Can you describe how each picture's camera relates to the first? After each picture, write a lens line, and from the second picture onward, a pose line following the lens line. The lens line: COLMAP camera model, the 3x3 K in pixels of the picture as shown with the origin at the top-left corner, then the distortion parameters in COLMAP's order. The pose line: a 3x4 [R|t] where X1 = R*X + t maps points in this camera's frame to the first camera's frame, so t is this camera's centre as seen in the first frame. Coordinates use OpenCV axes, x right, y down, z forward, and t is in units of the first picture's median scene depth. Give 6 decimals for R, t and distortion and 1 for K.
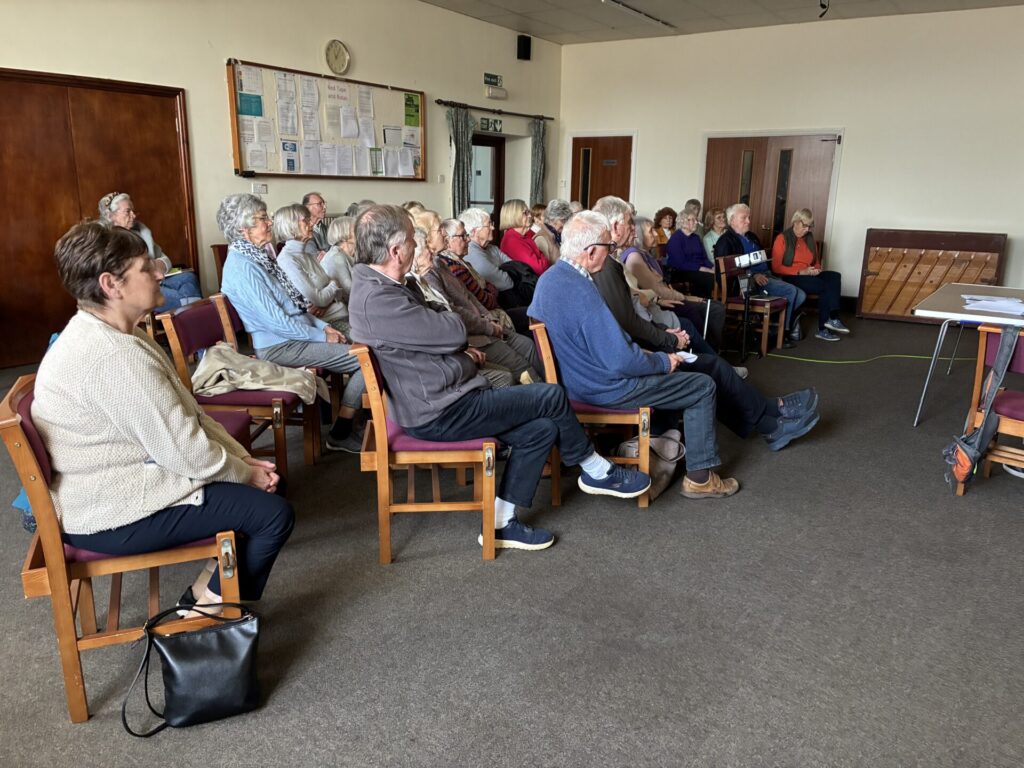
lens RADIAL K [[788.3, 0, 506.1], [0, 788.3, 380.0], [0, 0, 1]] dist [0.048788, -0.051183]
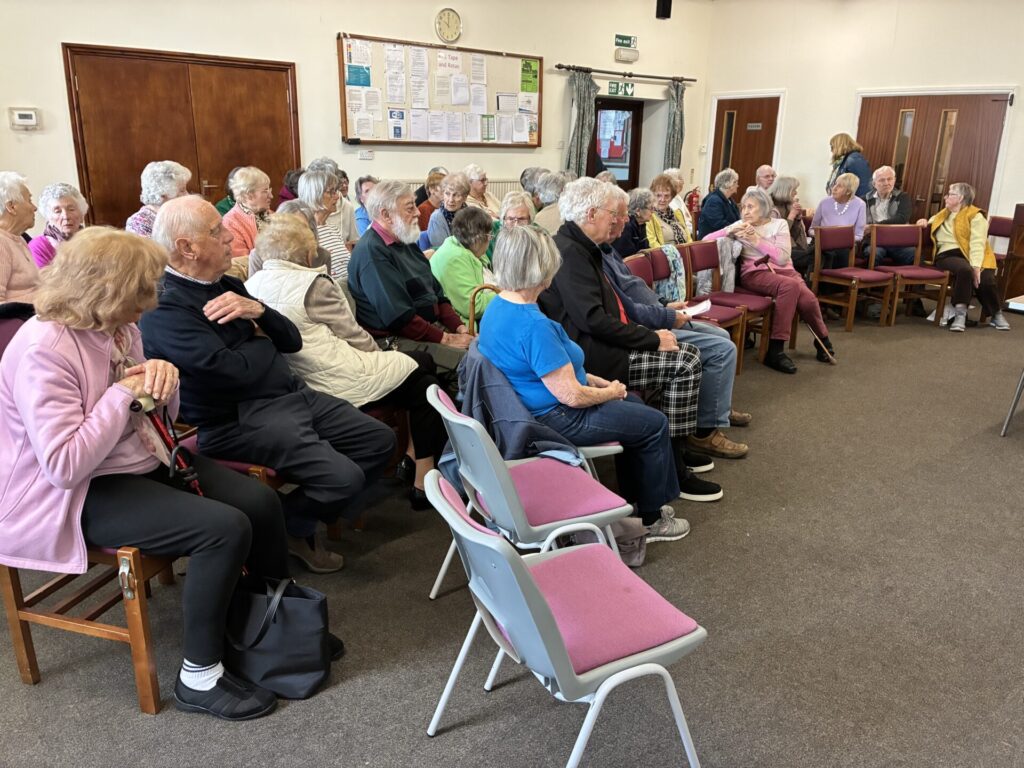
lens RADIAL K [[788.3, 0, 513.9], [0, 788.3, 381.4], [0, 0, 1]] dist [0.048788, -0.051183]
pose [[0.961707, 0.078166, -0.262699, 0.221512], [-0.066408, 0.996365, 0.053356, -0.007737], [0.265914, -0.033867, 0.963402, 0.011988]]
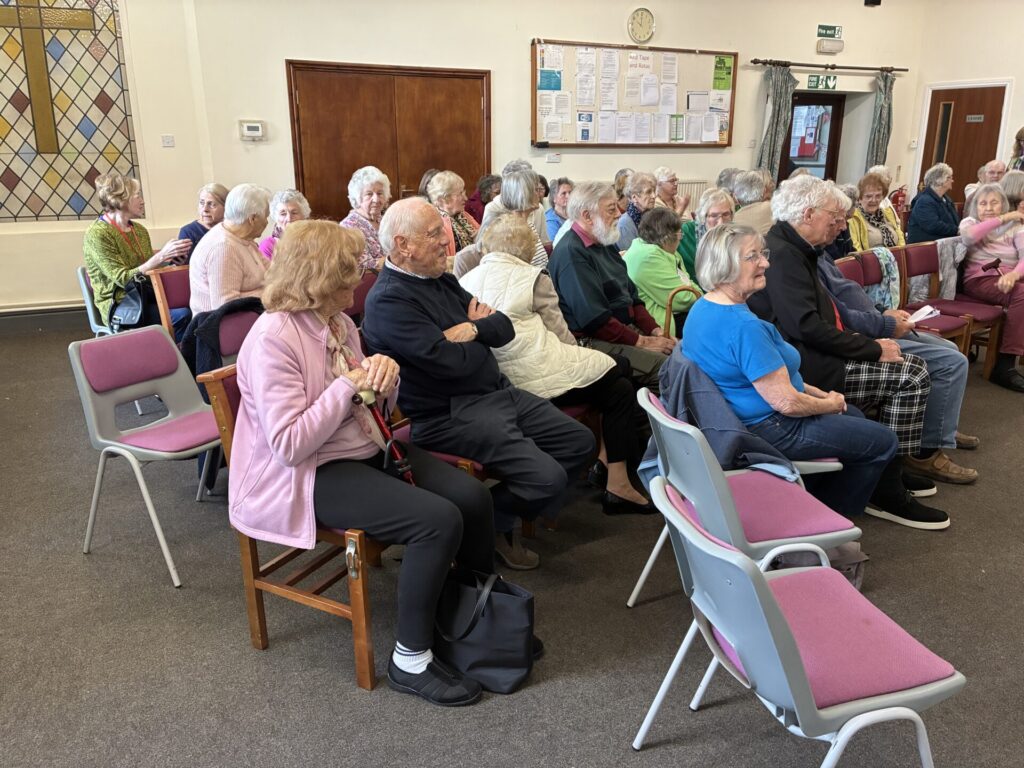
lens RADIAL K [[788.3, 0, 507.8], [0, 788.3, 378.4], [0, 0, 1]] dist [0.048788, -0.051183]
pose [[0.881129, 0.113845, -0.458968, 0.196330], [-0.095460, 0.993428, 0.063151, -0.004946], [0.463141, -0.011831, 0.886206, 0.009137]]
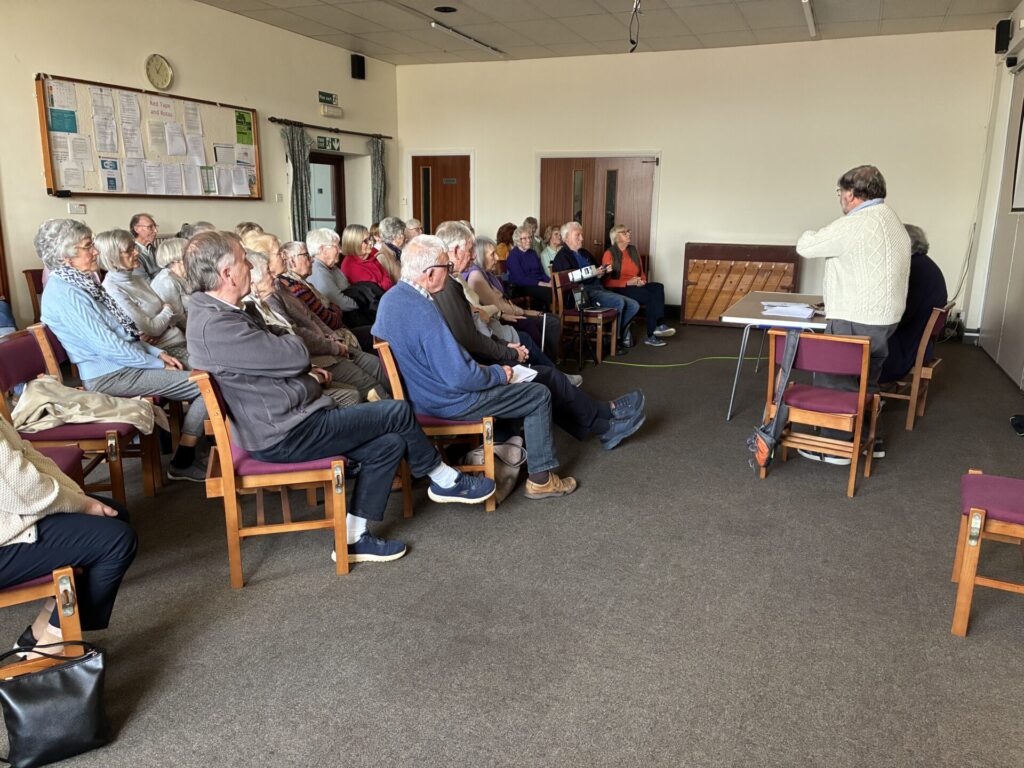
lens RADIAL K [[788.3, 0, 518.6], [0, 788.3, 380.7], [0, 0, 1]] dist [0.048788, -0.051183]
pose [[0.978909, -0.049239, 0.198272, 0.004602], [0.052555, 0.998552, -0.011495, -0.000124], [-0.197419, 0.021672, 0.980080, -0.027674]]
